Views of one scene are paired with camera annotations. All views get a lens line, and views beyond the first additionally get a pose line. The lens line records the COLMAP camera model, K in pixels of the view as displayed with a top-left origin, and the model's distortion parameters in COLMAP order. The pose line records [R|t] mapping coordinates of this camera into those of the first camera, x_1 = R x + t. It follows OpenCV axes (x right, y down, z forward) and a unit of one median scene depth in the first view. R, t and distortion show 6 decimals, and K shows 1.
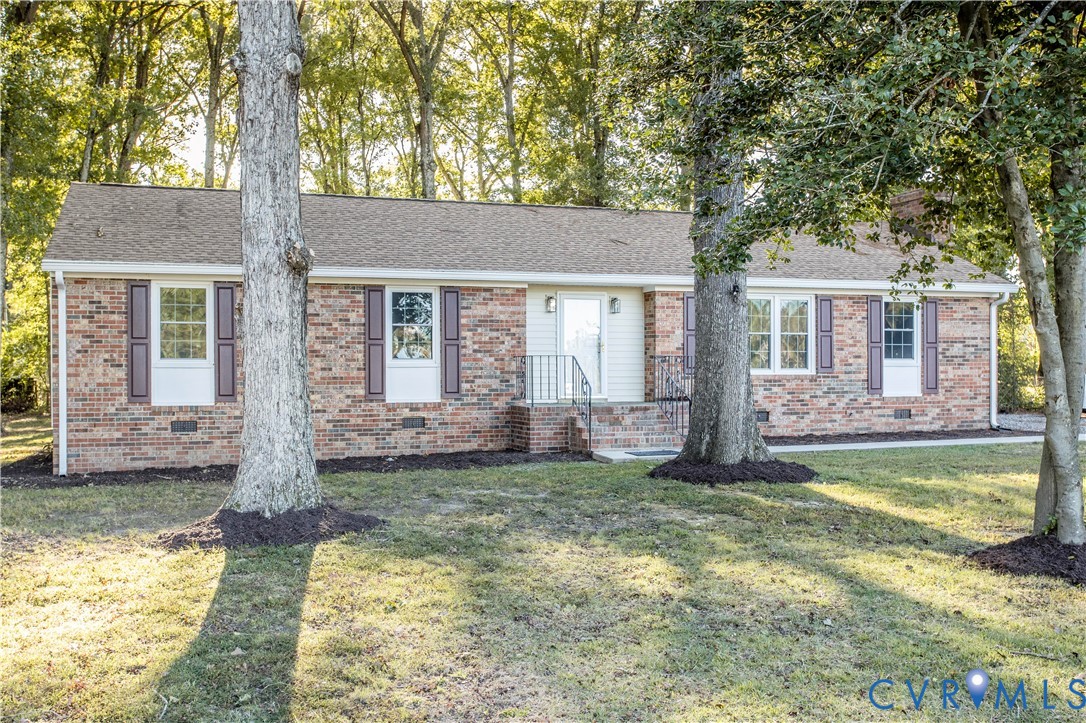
lens RADIAL K [[1085.2, 0, 585.1], [0, 1085.2, 369.1], [0, 0, 1]] dist [0.062080, -0.005757]
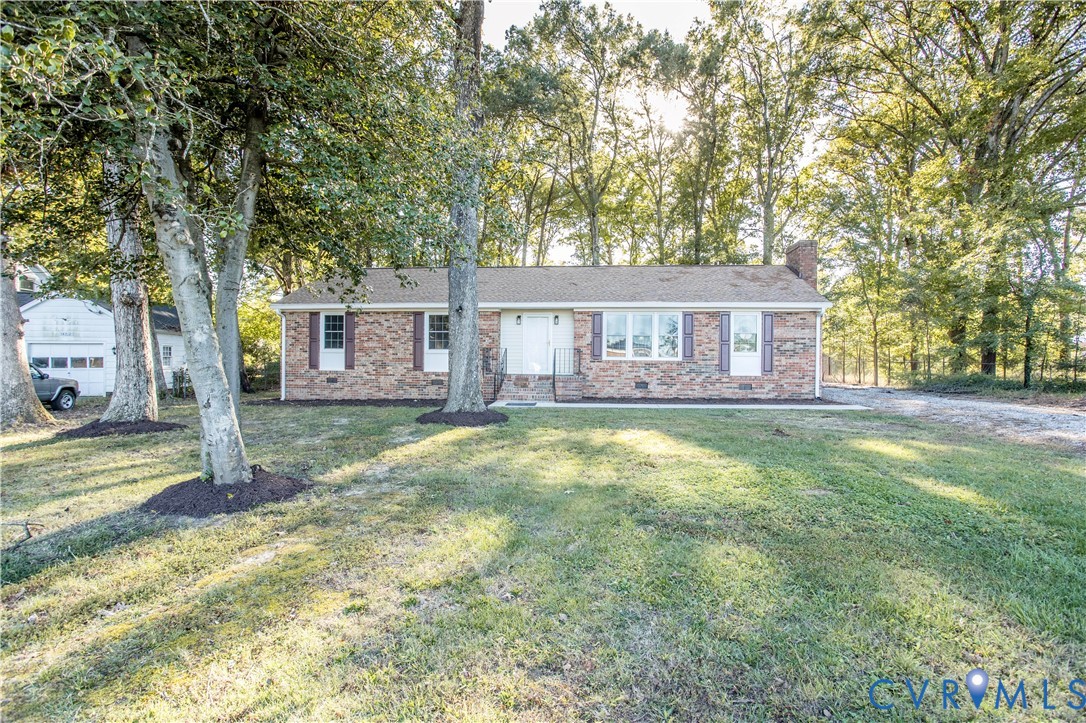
lens RADIAL K [[545.3, 0, 543.0], [0, 545.3, 361.5], [0, 0, 1]] dist [-0.016929, -0.000070]
pose [[0.906163, 0.016392, -0.422611, 0.383407], [-0.011603, 0.999836, 0.013901, -0.003076], [0.422770, -0.007692, 0.906204, 0.184062]]
